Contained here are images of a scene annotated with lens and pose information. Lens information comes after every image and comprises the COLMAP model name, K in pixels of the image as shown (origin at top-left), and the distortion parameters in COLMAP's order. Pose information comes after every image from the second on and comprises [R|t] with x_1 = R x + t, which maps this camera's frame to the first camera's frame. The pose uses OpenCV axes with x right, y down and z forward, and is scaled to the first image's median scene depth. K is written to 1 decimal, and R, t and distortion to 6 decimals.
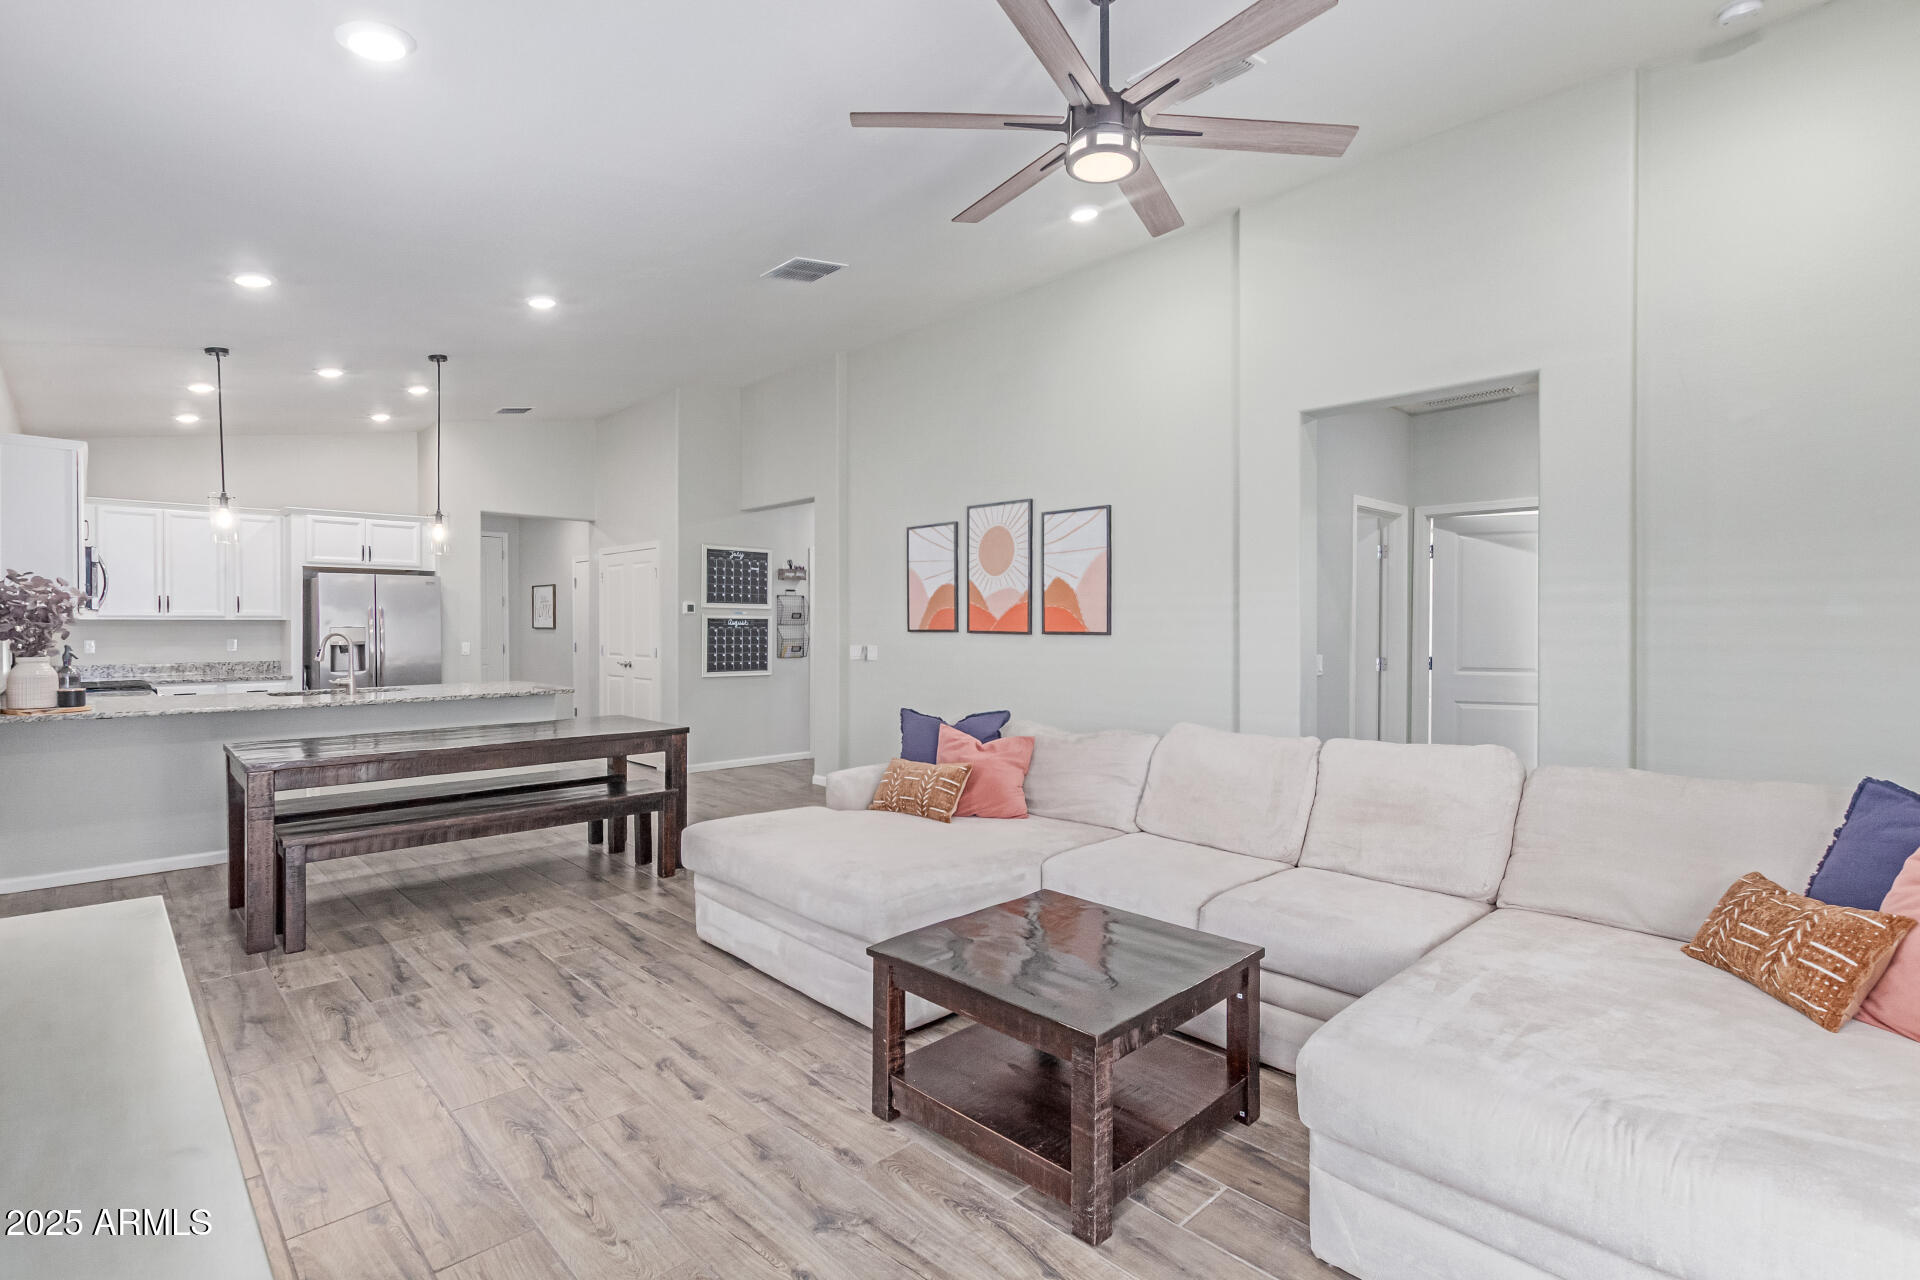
lens RADIAL K [[929.1, 0, 956.7], [0, 929.1, 632.5], [0, 0, 1]] dist [0.011192, -0.005971]
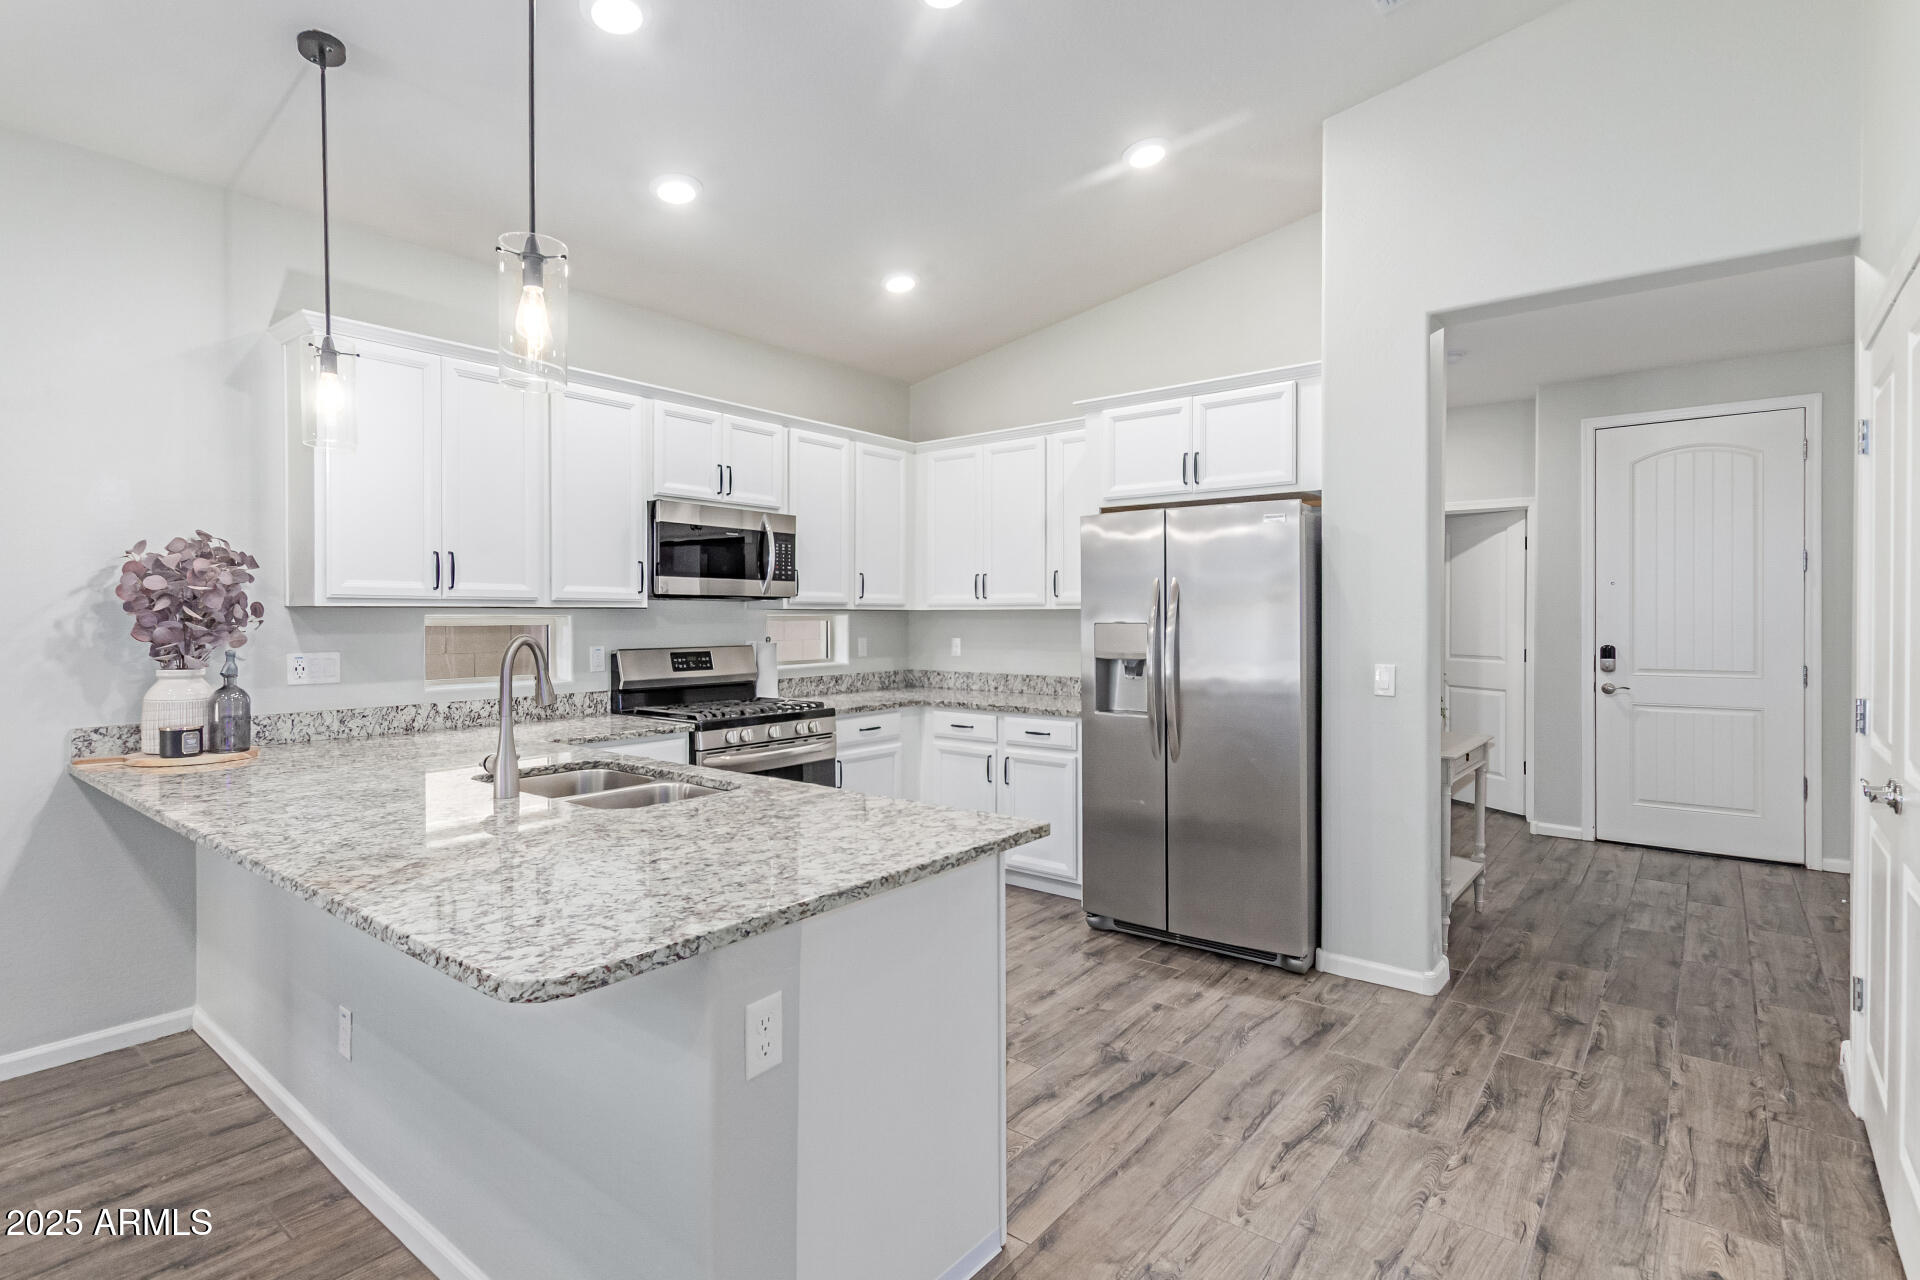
lens RADIAL K [[929.1, 0, 962.5], [0, 929.1, 621.1], [0, 0, 1]] dist [0.011192, -0.005971]
pose [[0.131893, 0.004565, -0.991253, -0.180654], [-0.008602, 0.999957, 0.003461, -0.007481], [0.991227, 0.008070, 0.131927, 0.844683]]
